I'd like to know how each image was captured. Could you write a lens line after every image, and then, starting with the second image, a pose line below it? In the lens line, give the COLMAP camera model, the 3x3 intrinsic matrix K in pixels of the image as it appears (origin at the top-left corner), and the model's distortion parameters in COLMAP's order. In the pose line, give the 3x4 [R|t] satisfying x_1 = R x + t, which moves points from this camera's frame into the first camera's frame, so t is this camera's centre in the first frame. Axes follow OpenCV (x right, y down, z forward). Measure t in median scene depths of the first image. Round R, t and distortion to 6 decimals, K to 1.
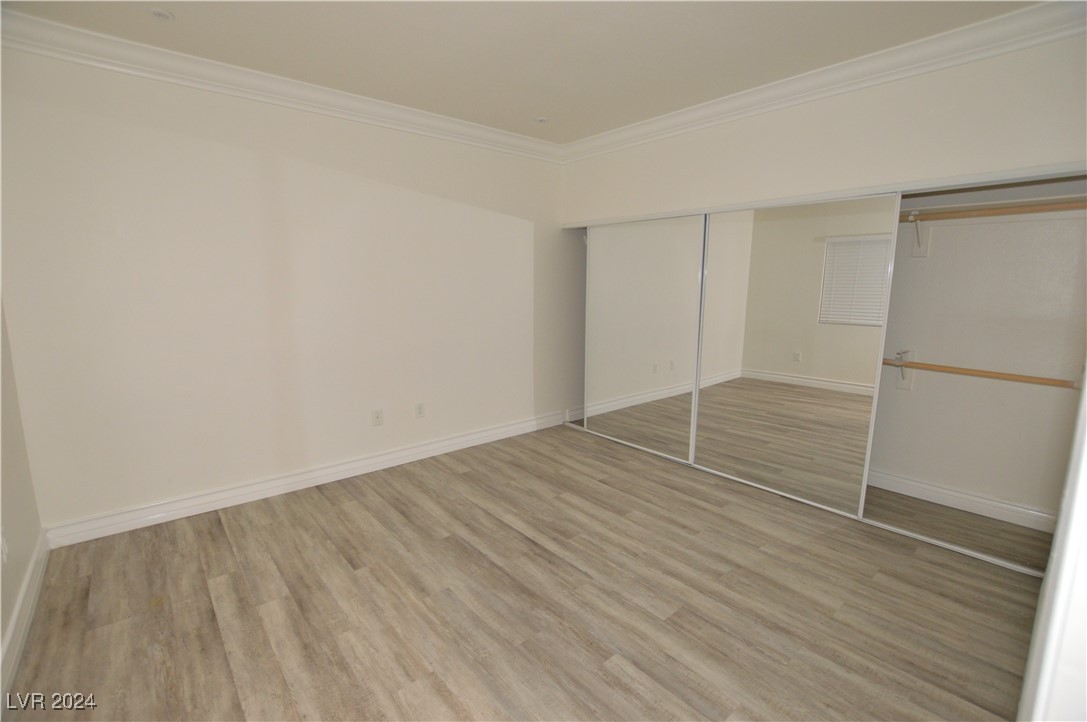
lens RADIAL K [[483.7, 0, 545.3], [0, 483.7, 359.6], [0, 0, 1]] dist [-0.028380, 0.000581]
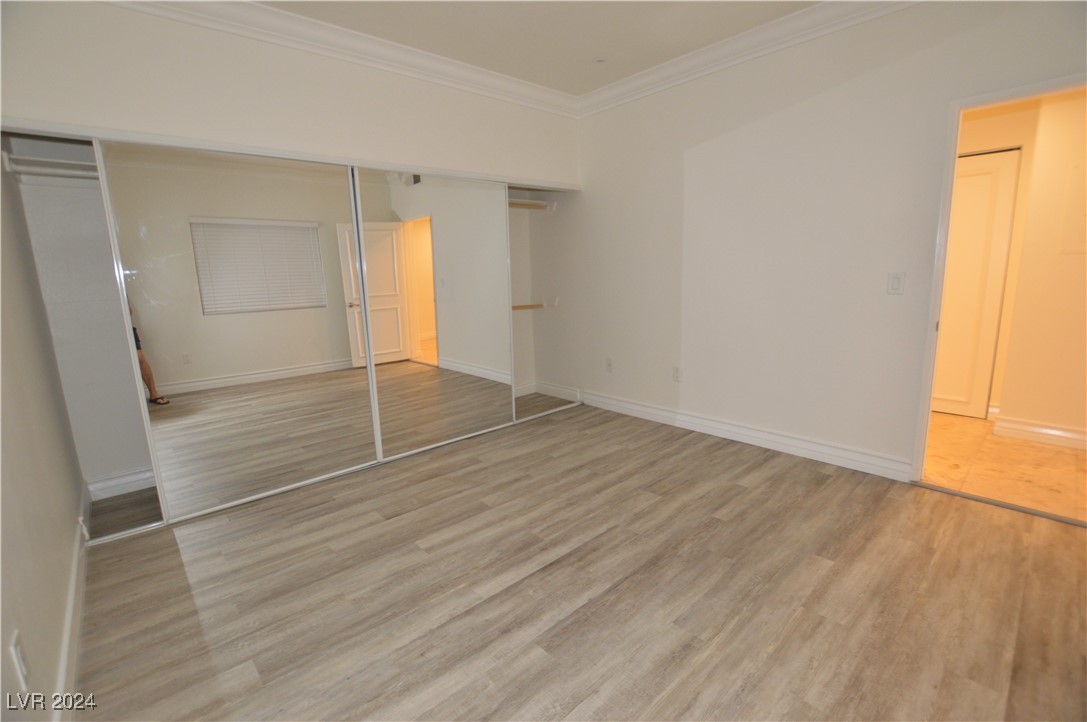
lens RADIAL K [[483.7, 0, 545.3], [0, 483.7, 359.6], [0, 0, 1]] dist [-0.028380, 0.000581]
pose [[-0.027543, -0.185029, 0.982347, -0.738103], [0.186162, 0.964578, 0.186902, -0.092473], [-0.982133, 0.188024, 0.007878, 0.946682]]
